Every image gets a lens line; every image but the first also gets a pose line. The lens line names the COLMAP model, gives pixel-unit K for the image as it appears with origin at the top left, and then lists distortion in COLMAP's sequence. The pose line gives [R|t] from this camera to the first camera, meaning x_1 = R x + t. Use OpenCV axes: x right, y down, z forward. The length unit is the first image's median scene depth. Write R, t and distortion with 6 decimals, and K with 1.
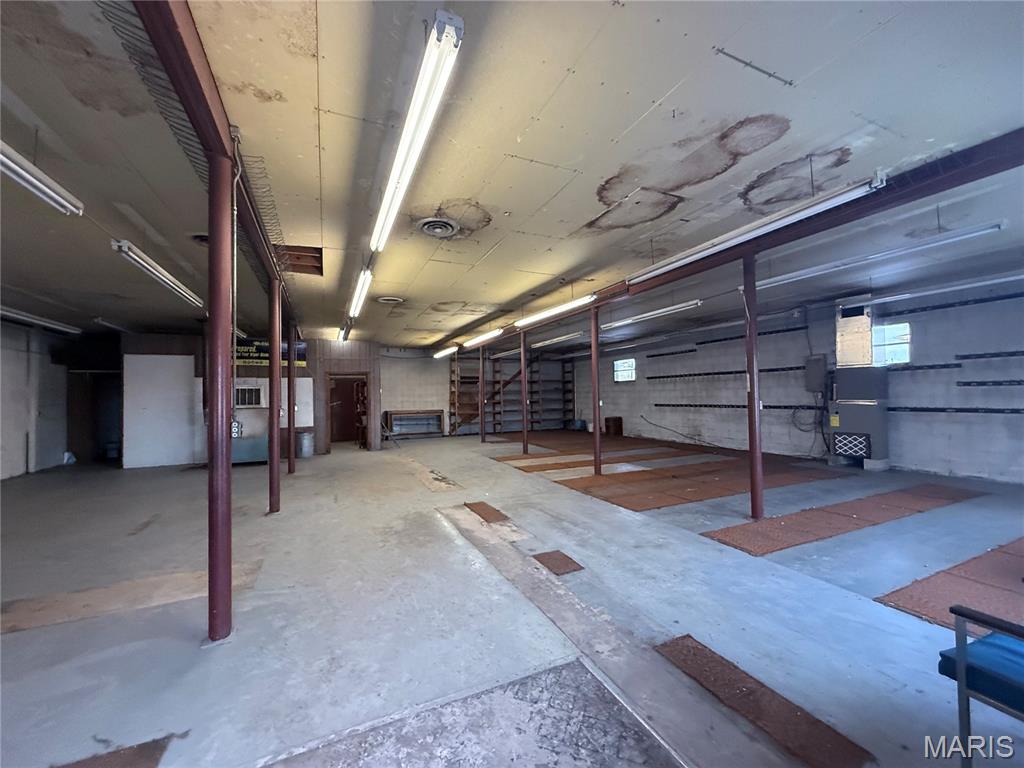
lens RADIAL K [[410.2, 0, 509.4], [0, 410.2, 383.6], [0, 0, 1]] dist [0.001354, -0.000158]
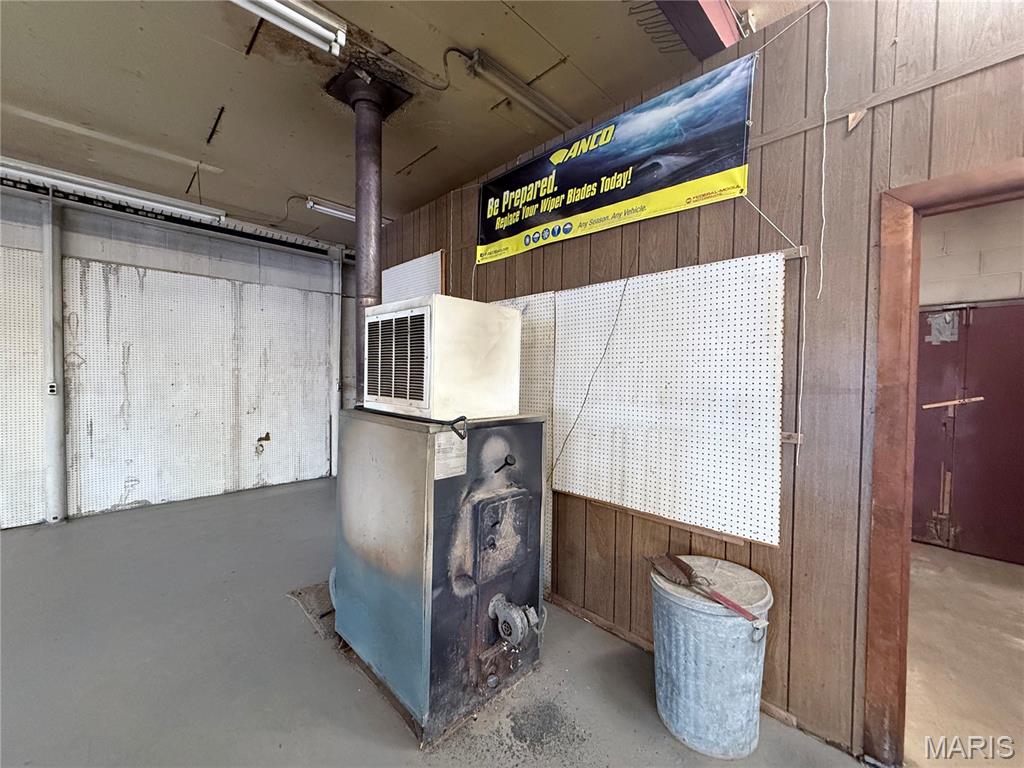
lens RADIAL K [[410.2, 0, 511.2], [0, 410.2, 385.3], [0, 0, 1]] dist [0.001354, -0.000158]
pose [[0.351589, 0.046256, -0.935011, -0.635506], [0.001266, 0.998754, 0.049885, 0.053103], [0.936154, -0.018723, 0.351093, 1.472939]]
